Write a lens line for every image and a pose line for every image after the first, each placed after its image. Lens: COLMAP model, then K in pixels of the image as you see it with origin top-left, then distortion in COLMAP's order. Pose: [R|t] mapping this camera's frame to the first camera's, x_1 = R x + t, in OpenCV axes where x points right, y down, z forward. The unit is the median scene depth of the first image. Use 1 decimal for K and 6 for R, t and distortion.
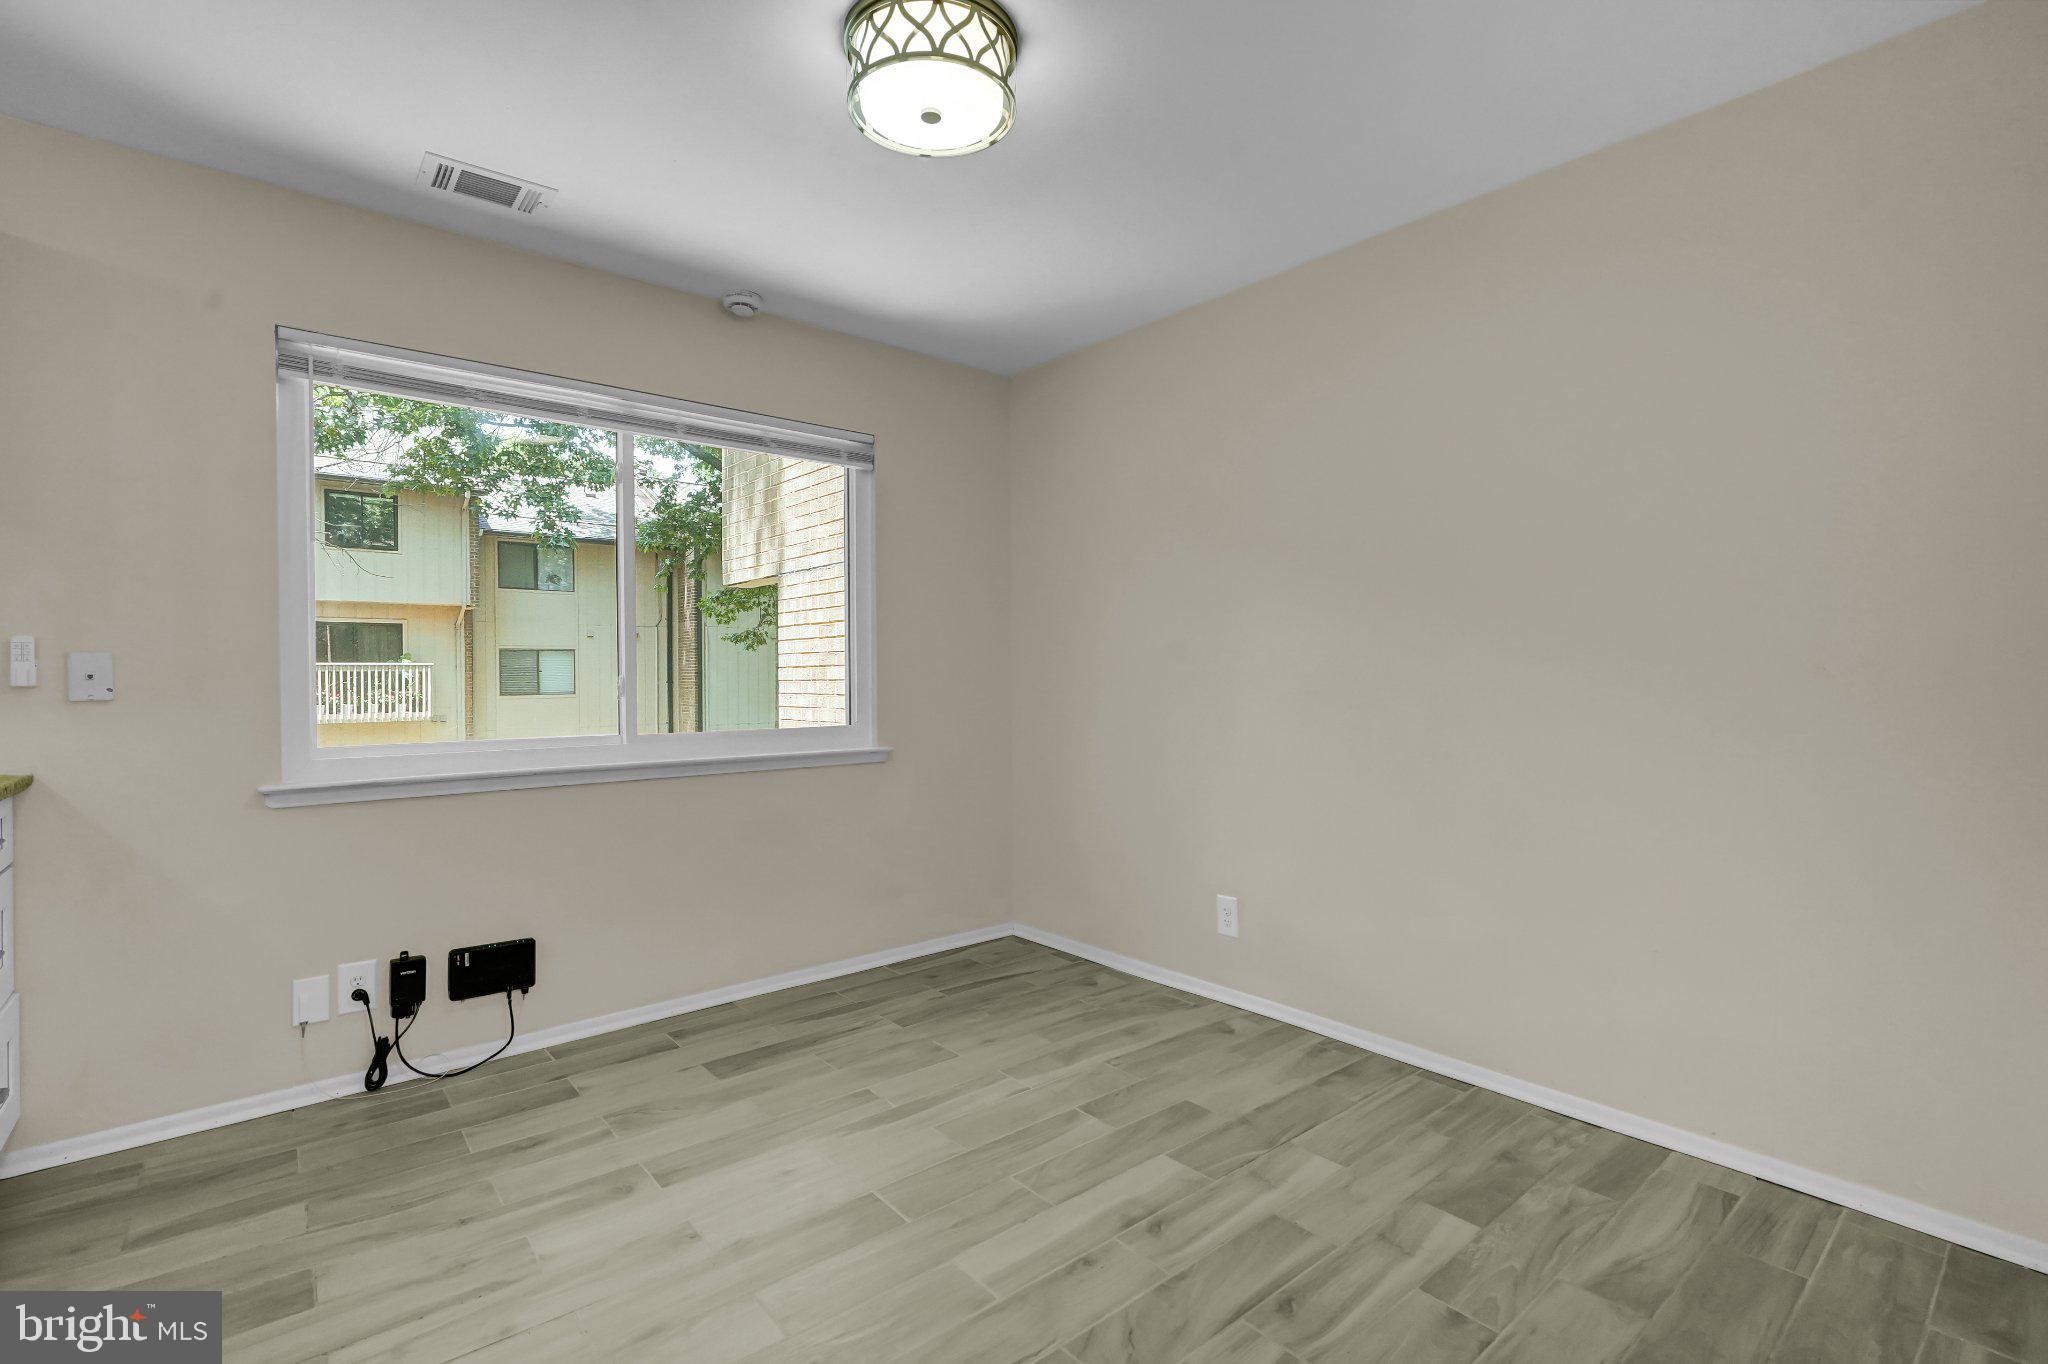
lens RADIAL K [[928.2, 0, 1026.6], [0, 928.2, 674.4], [0, 0, 1]] dist [-0.010473, 0.004226]
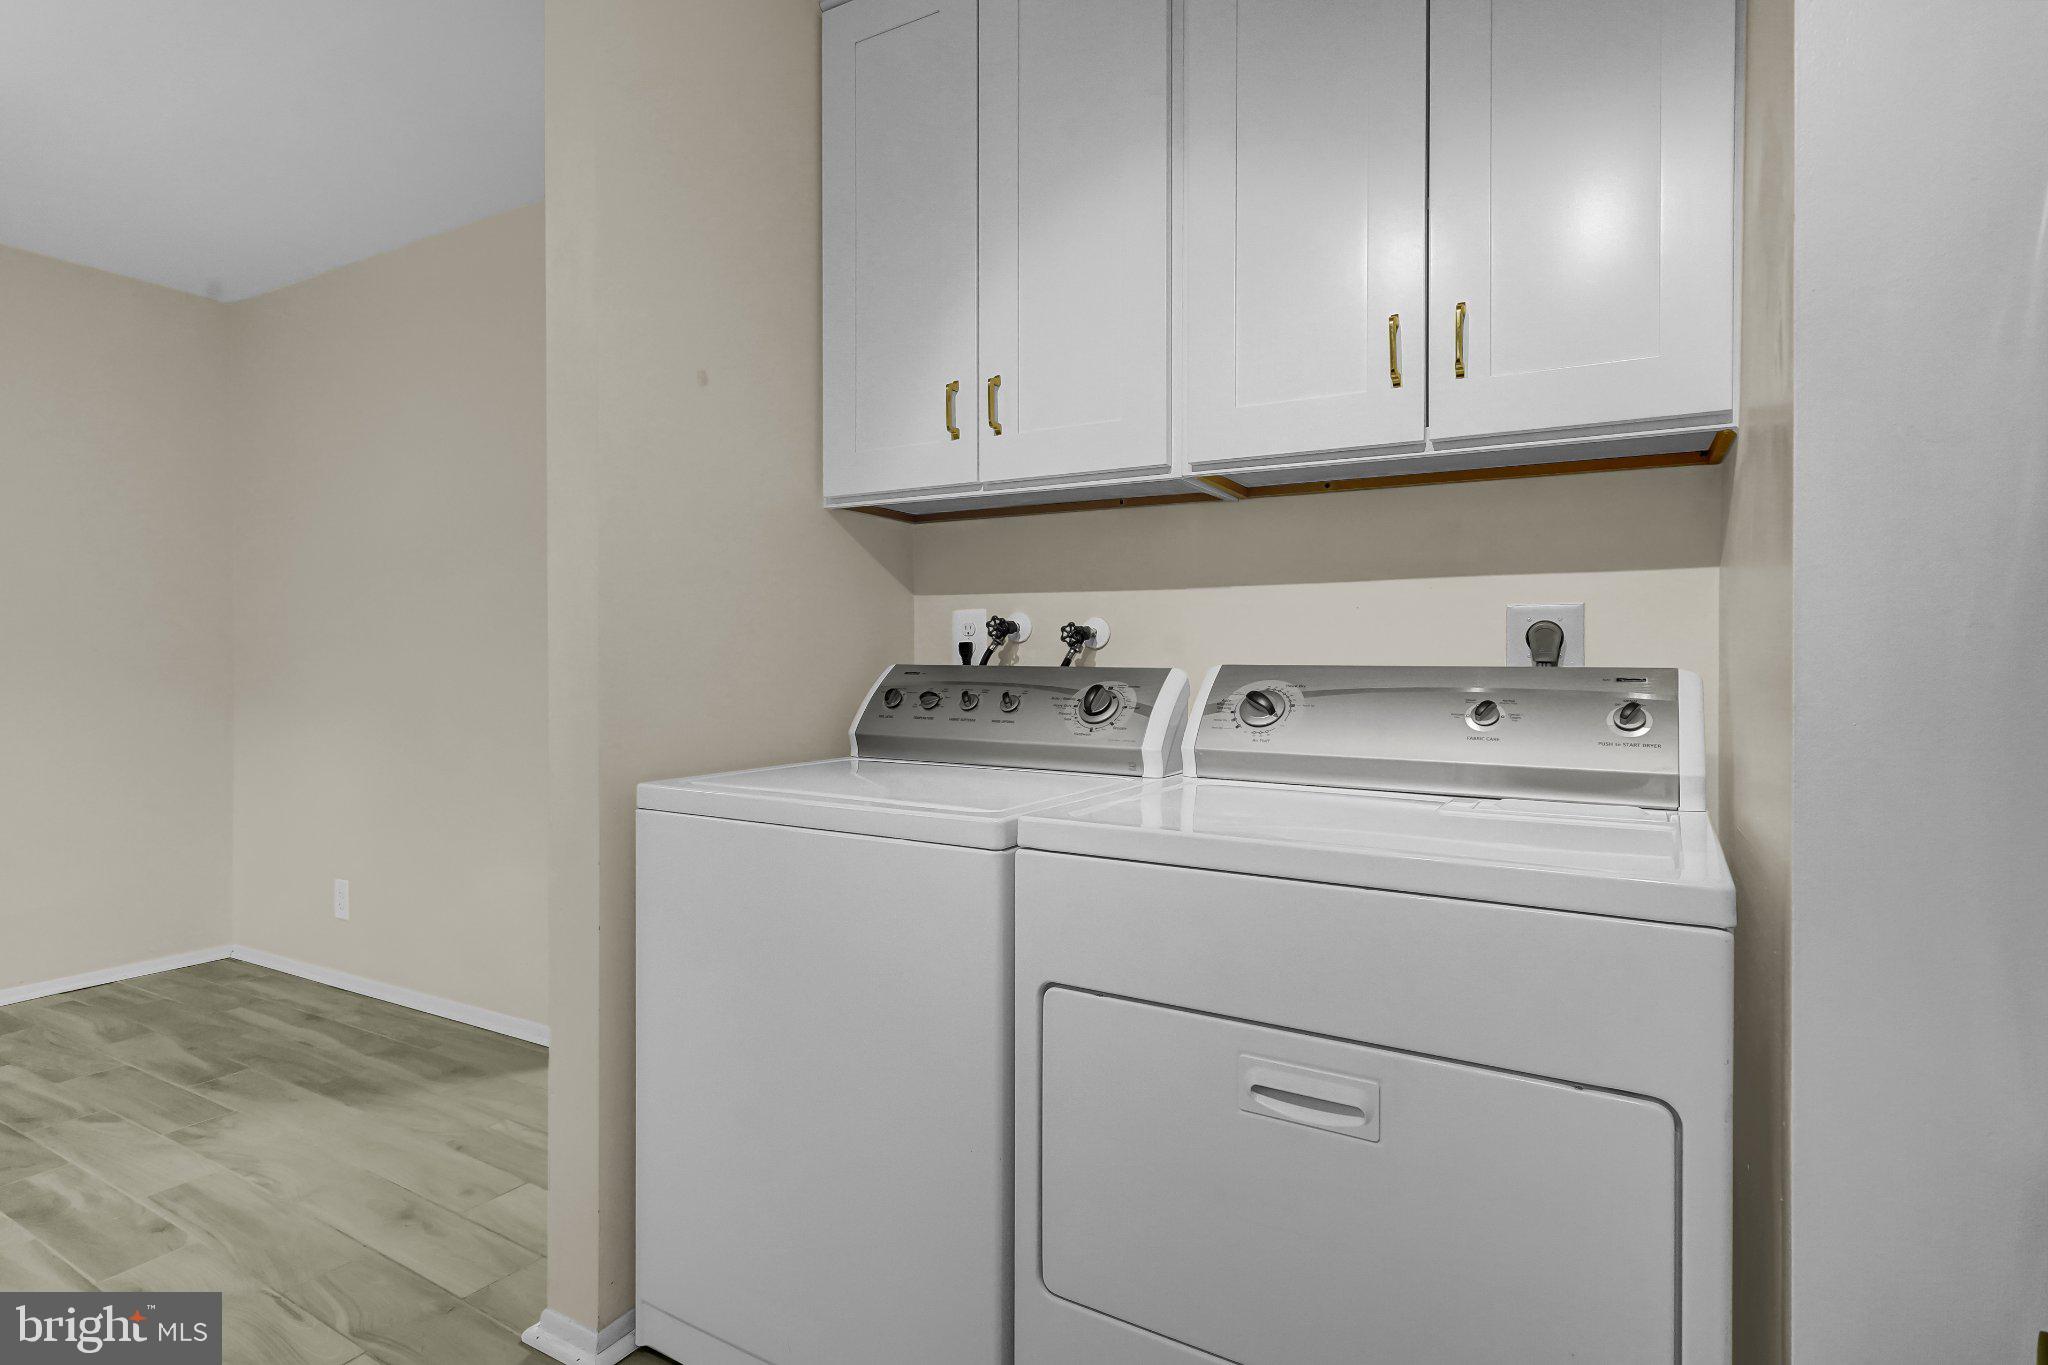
lens RADIAL K [[1043.5, 0, 1028.5], [0, 1043.5, 658.3], [0, 0, 1]] dist [0.001841, 0.000830]
pose [[-0.345693, 0.000751, 0.938347, -1.086147], [0.002393, 0.999997, 0.000081, 0.008274], [-0.938345, 0.002273, -0.345694, 0.099803]]
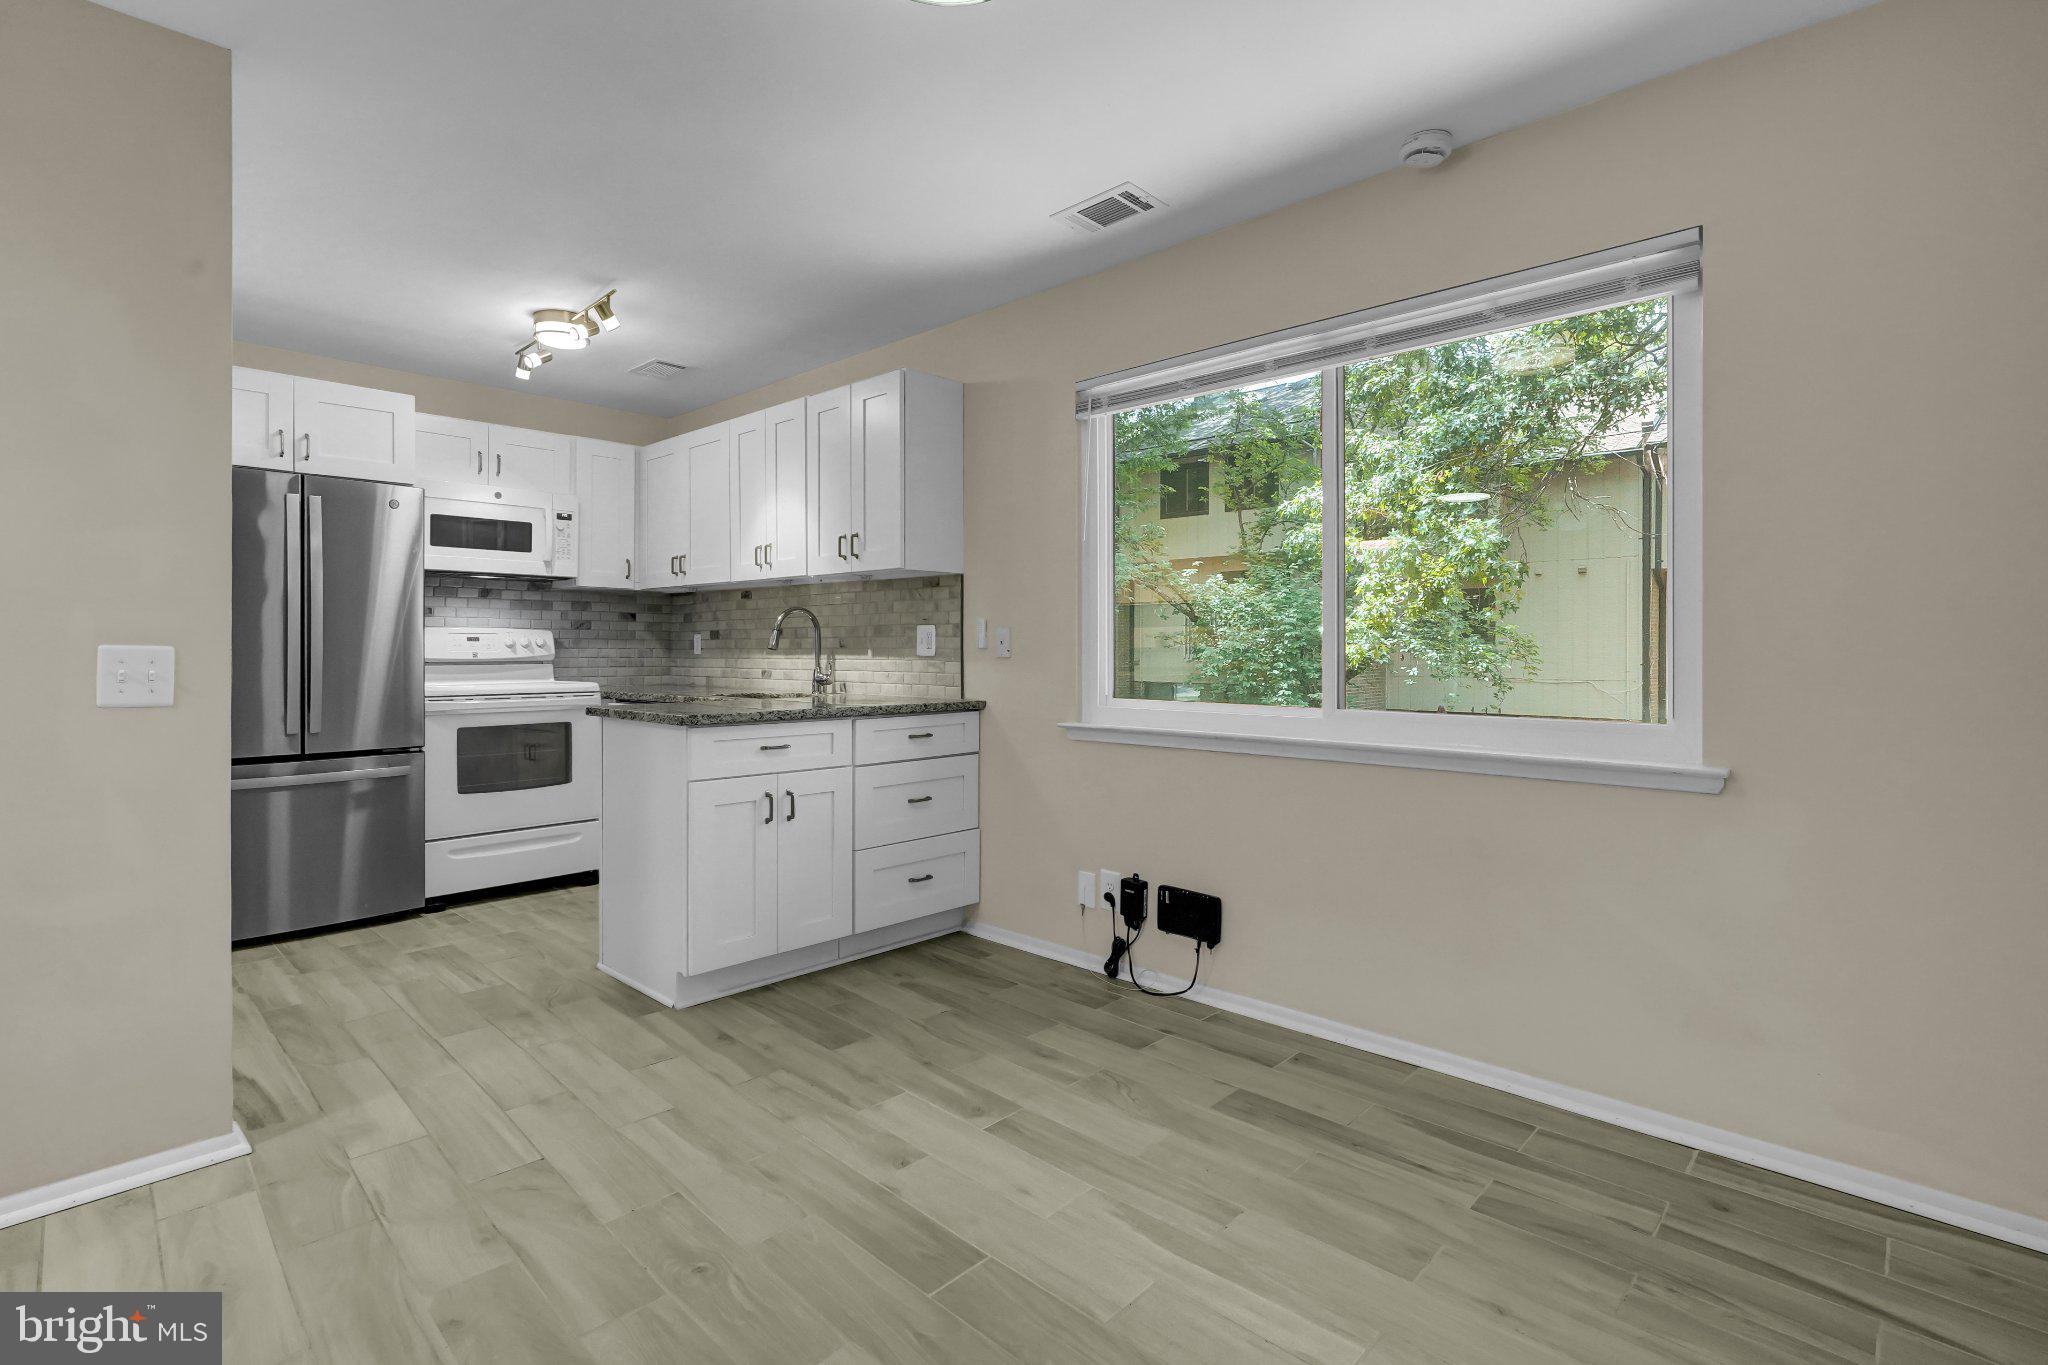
lens RADIAL K [[950.3, 0, 1011.3], [0, 950.3, 655.4], [0, 0, 1]] dist [-0.003150, 0.001094]
pose [[0.106948, 0.013243, -0.994176, 0.549190], [-0.001153, 0.999912, 0.013195, 0.002134], [0.994264, -0.000265, 0.106954, 0.745217]]
